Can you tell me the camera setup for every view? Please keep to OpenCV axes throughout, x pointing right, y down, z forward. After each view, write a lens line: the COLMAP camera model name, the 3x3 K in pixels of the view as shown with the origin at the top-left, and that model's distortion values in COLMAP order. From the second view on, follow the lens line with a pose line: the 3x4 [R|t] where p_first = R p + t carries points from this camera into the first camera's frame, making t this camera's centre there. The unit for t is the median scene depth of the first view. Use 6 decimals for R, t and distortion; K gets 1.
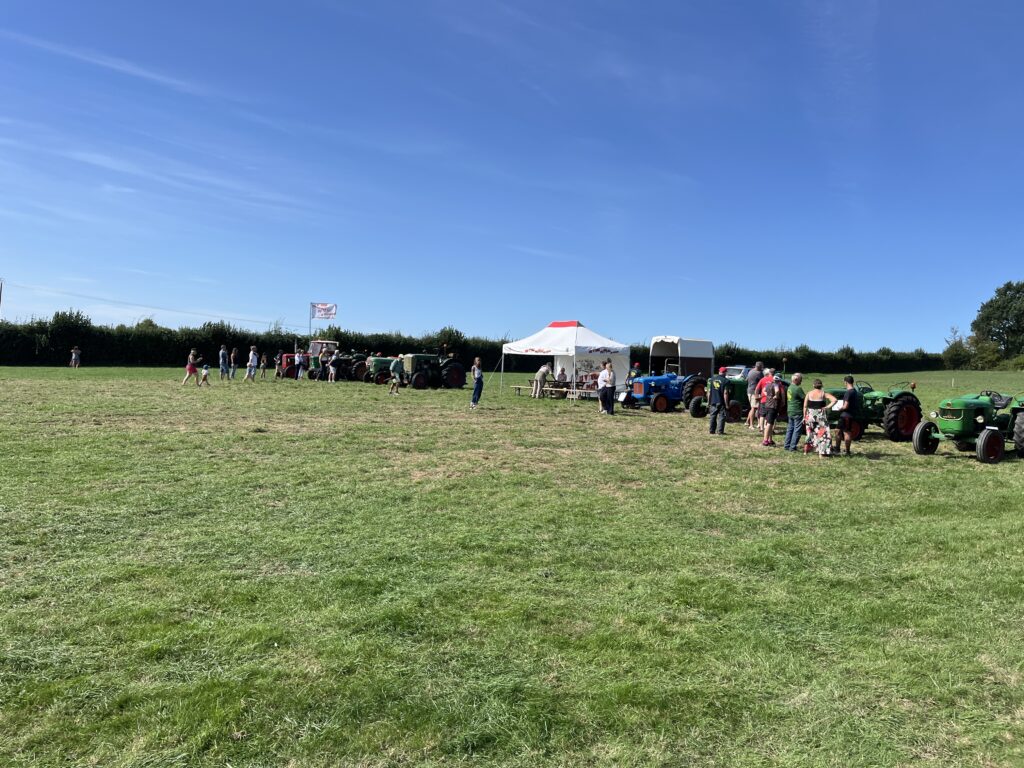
lens RADIAL K [[794.0, 0, 490.7], [0, 794.0, 379.7], [0, 0, 1]] dist [0.038600, -0.034723]
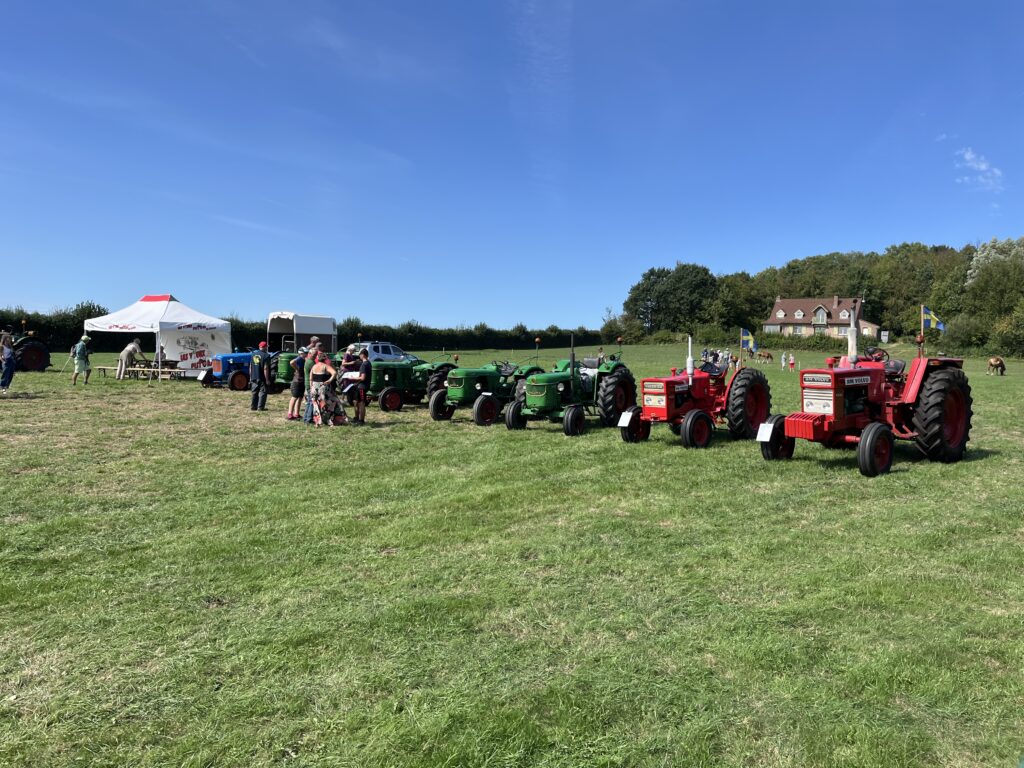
lens RADIAL K [[794.0, 0, 517.0], [0, 794.0, 389.5], [0, 0, 1]] dist [0.038600, -0.034723]
pose [[0.929835, -0.033078, 0.366488, 0.127108], [0.018857, 0.998926, 0.042317, 0.004002], [-0.367494, -0.032437, 0.929460, -0.015781]]
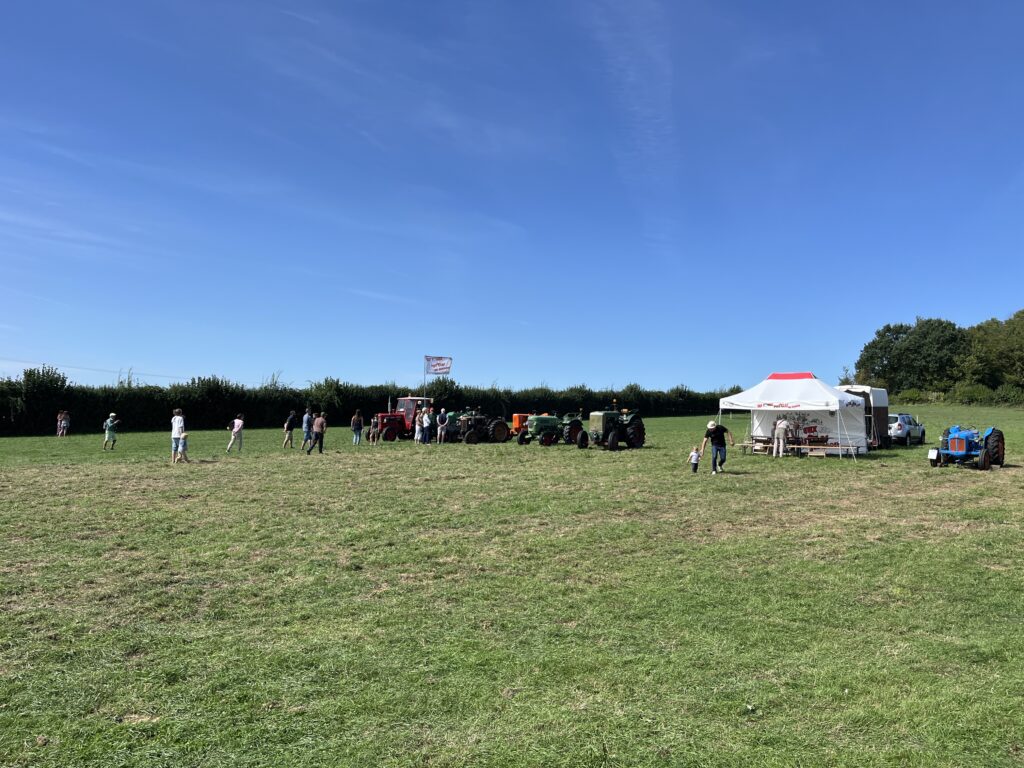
lens RADIAL K [[794.0, 0, 502.7], [0, 794.0, 386.1], [0, 0, 1]] dist [0.038600, -0.034723]
pose [[0.975242, -0.022954, 0.219945, -0.408624], [0.033037, 0.998560, -0.042274, -0.027119], [-0.218658, 0.048494, 0.974596, 0.145432]]
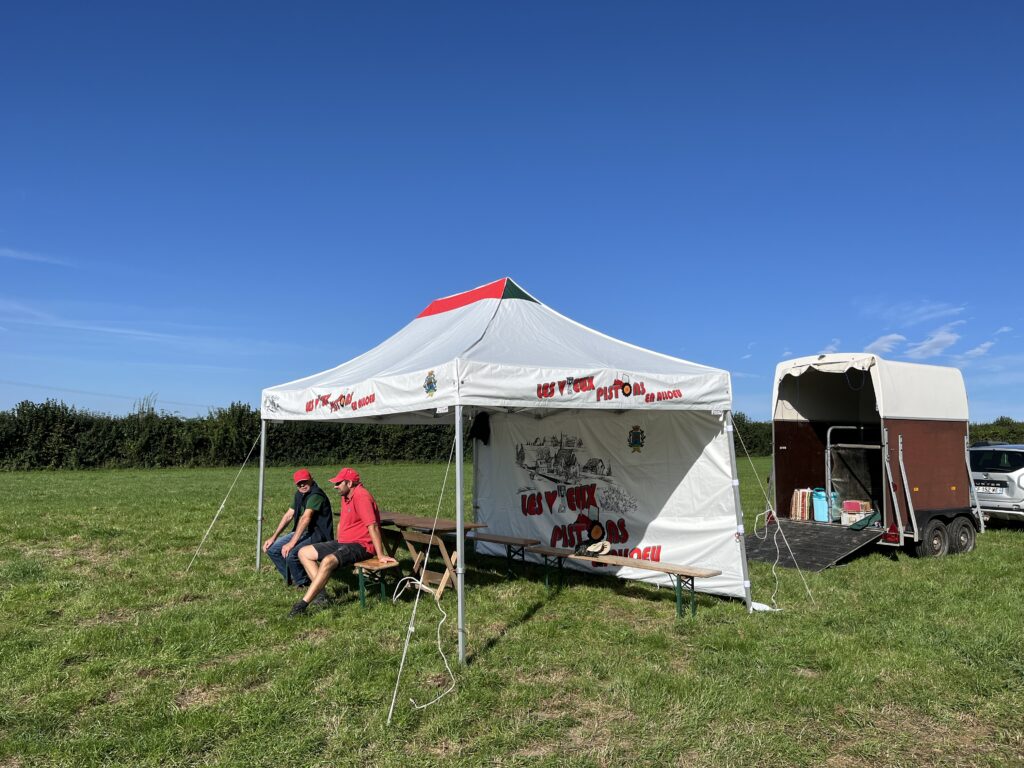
lens RADIAL K [[794.0, 0, 510.5], [0, 794.0, 385.3], [0, 0, 1]] dist [0.038600, -0.034723]
pose [[0.996956, -0.032513, -0.070862, 0.121973], [0.025074, 0.994319, -0.103450, -0.014349], [0.073823, 0.101359, 0.992107, 0.688502]]
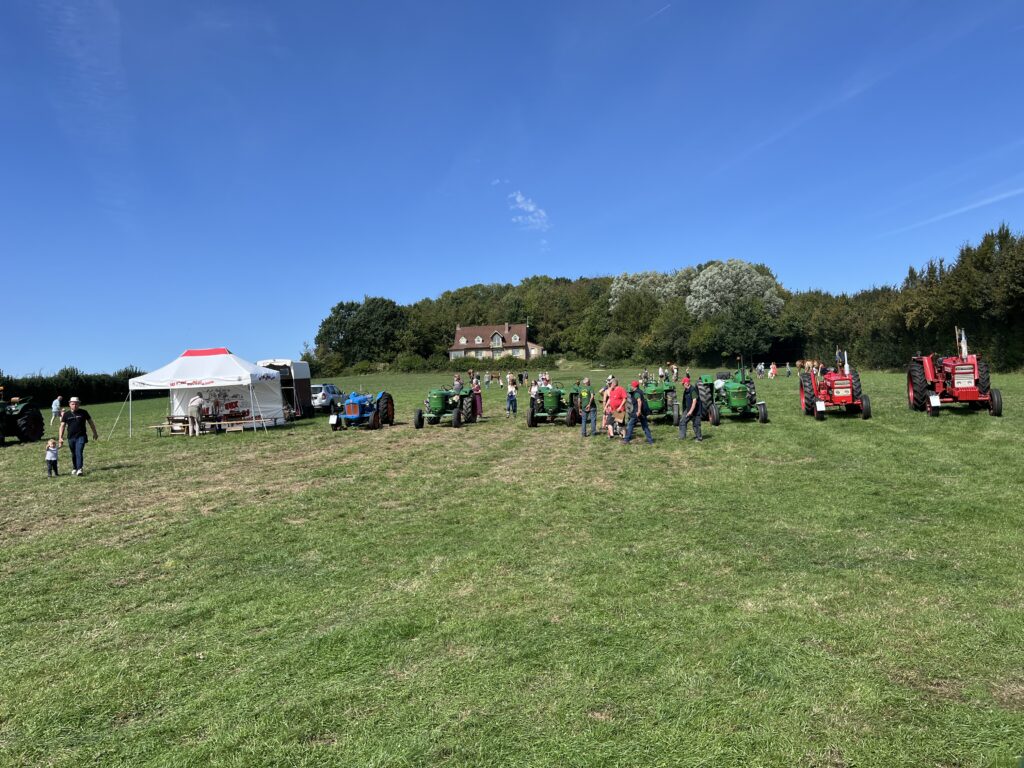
lens RADIAL K [[794.0, 0, 520.4], [0, 794.0, 380.0], [0, 0, 1]] dist [0.038600, -0.034723]
pose [[0.639610, -0.076467, 0.764887, -0.351539], [0.093615, 0.995382, 0.021228, -0.021680], [-0.762978, 0.058027, 0.643815, 0.118908]]
